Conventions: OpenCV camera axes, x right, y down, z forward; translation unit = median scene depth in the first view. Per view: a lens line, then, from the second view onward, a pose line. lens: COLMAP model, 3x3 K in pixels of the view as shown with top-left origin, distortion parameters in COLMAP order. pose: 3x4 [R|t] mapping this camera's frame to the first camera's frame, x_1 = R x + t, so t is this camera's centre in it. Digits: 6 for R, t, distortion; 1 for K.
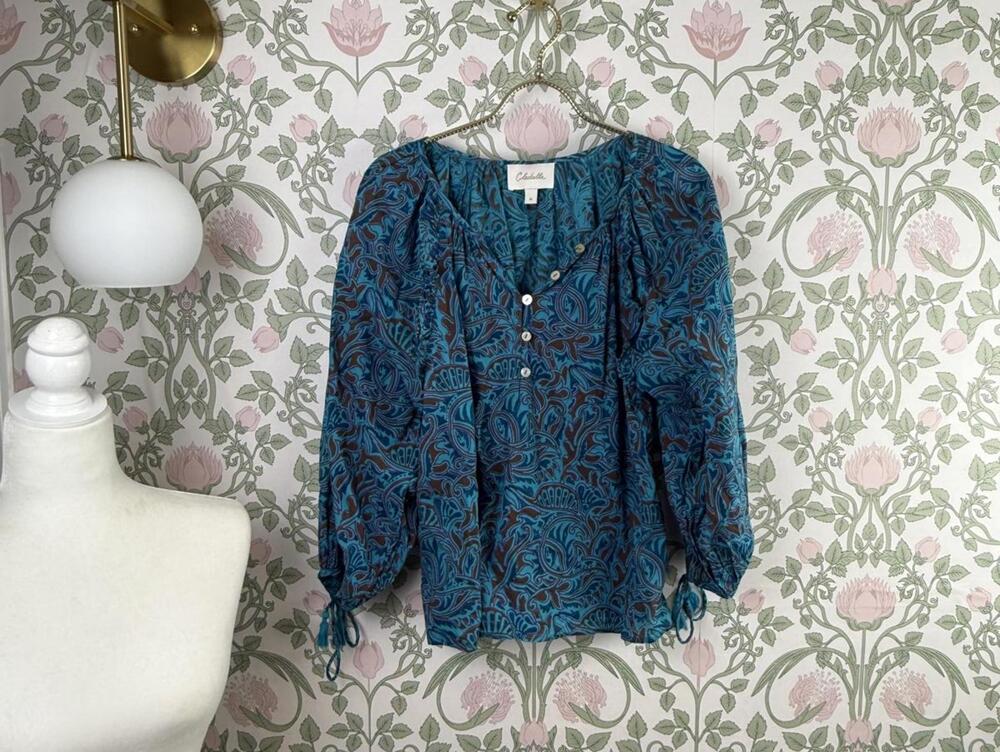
lens RADIAL K [[732.4, 0, 499.1], [0, 732.4, 365.9], [0, 0, 1]] dist [0.000644, 0.000249]
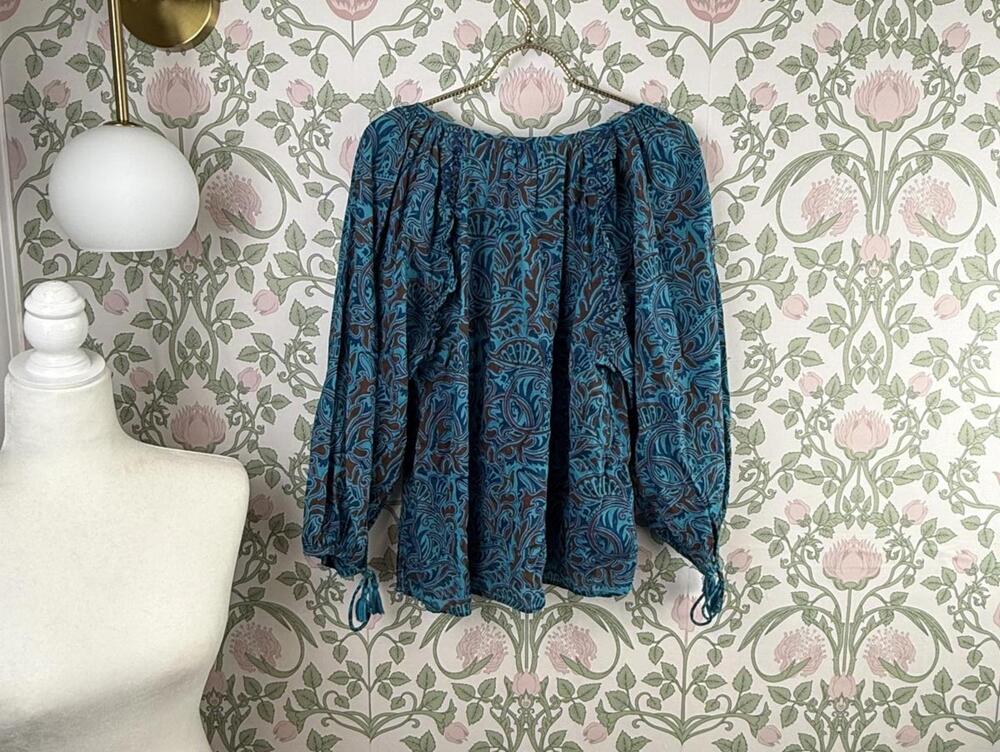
lens RADIAL K [[717.9, 0, 500.1], [0, 717.9, 360.1], [0, 0, 1]] dist [-0.000045, 0.001125]
pose [[0.999707, 0.005884, -0.023471, 0.028035], [-0.004878, 0.999076, 0.042700, 0.000049], [0.023701, -0.042573, 0.998812, 0.000486]]
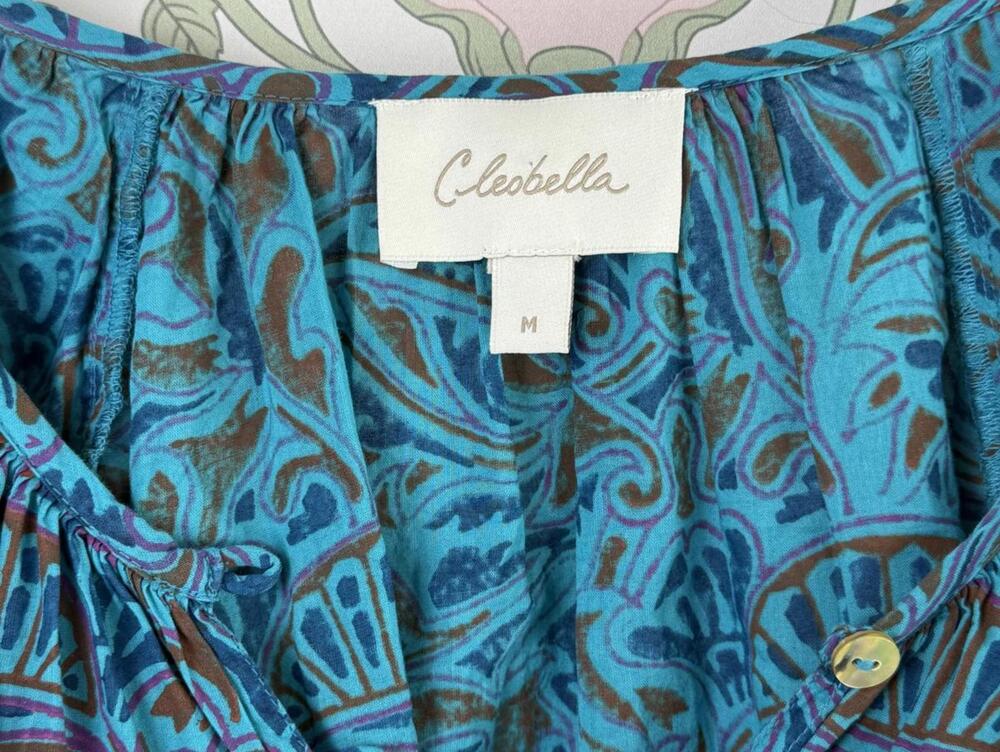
lens RADIAL K [[1317.8, 0, 494.5], [0, 1317.8, 371.8], [0, 0, 1]] dist [0.106232, -0.045247]
pose [[0.999846, 0.003684, -0.017175, 0.044463], [-0.005335, 0.995261, -0.097092, -0.209028], [0.016736, 0.097168, 0.995127, 0.796372]]
